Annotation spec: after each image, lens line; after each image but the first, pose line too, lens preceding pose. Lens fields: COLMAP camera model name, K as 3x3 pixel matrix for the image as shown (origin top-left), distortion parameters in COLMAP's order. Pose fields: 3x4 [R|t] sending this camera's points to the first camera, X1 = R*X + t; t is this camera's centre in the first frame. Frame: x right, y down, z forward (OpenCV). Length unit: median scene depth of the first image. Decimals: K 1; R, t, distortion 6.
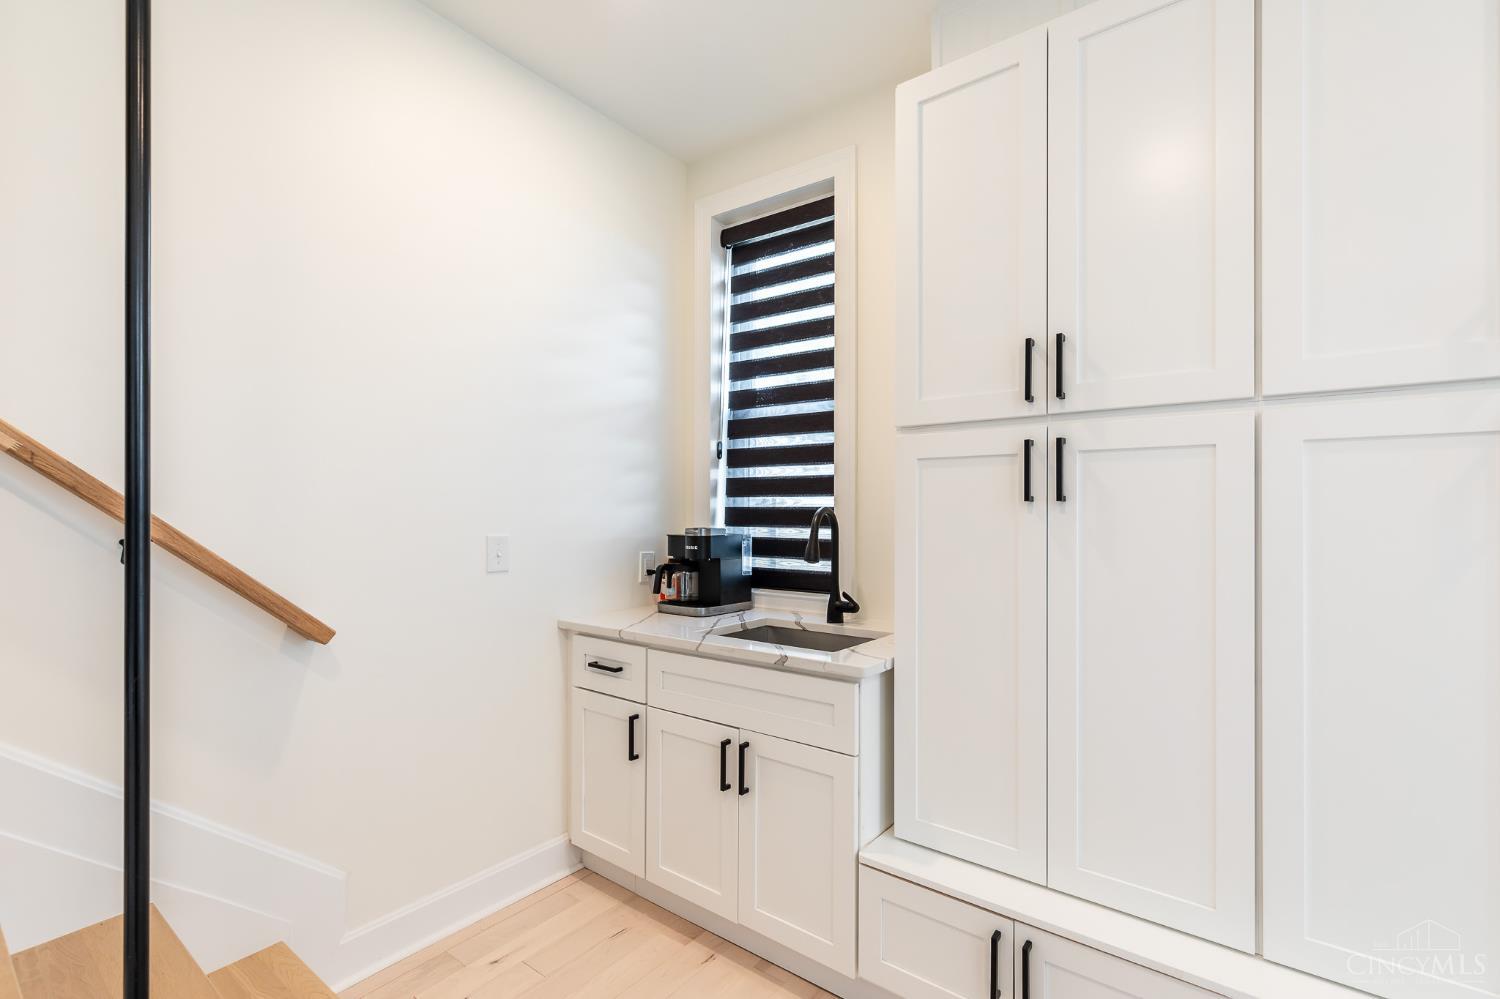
lens RADIAL K [[677.8, 0, 757.5], [0, 677.8, 503.9], [0, 0, 1]] dist [0.011257, -0.002800]
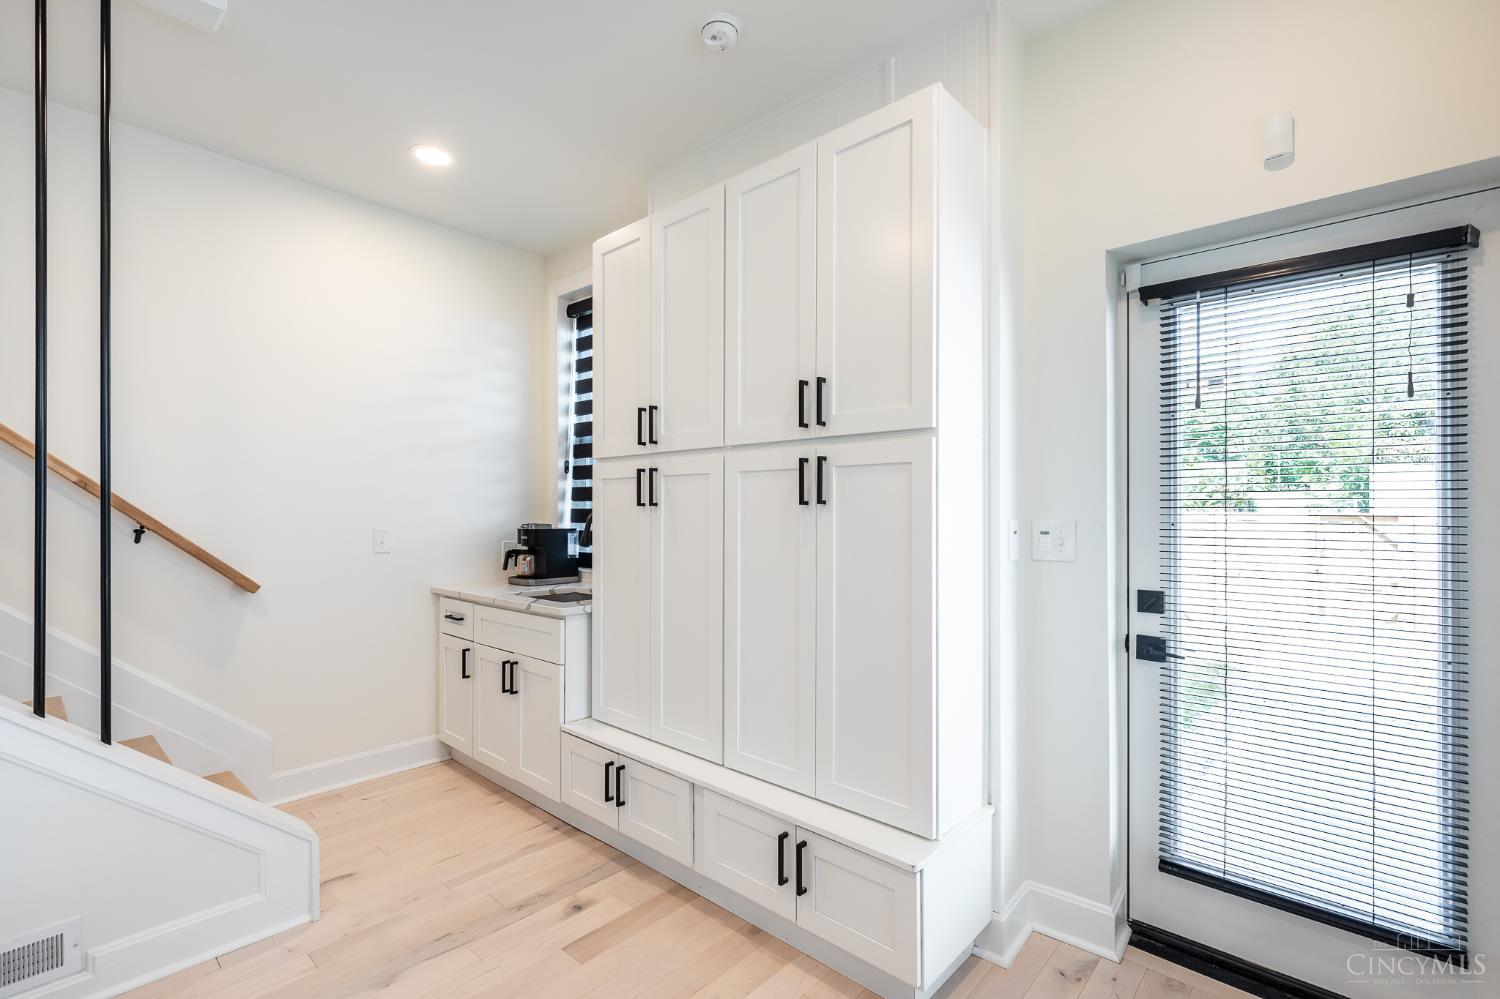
lens RADIAL K [[677.8, 0, 747.5], [0, 677.8, 506.0], [0, 0, 1]] dist [0.011257, -0.002800]
pose [[0.996329, -0.000791, -0.085604, 0.482388], [0.001134, 0.999992, 0.003956, -0.006475], [0.085600, -0.004038, 0.996321, -0.372461]]
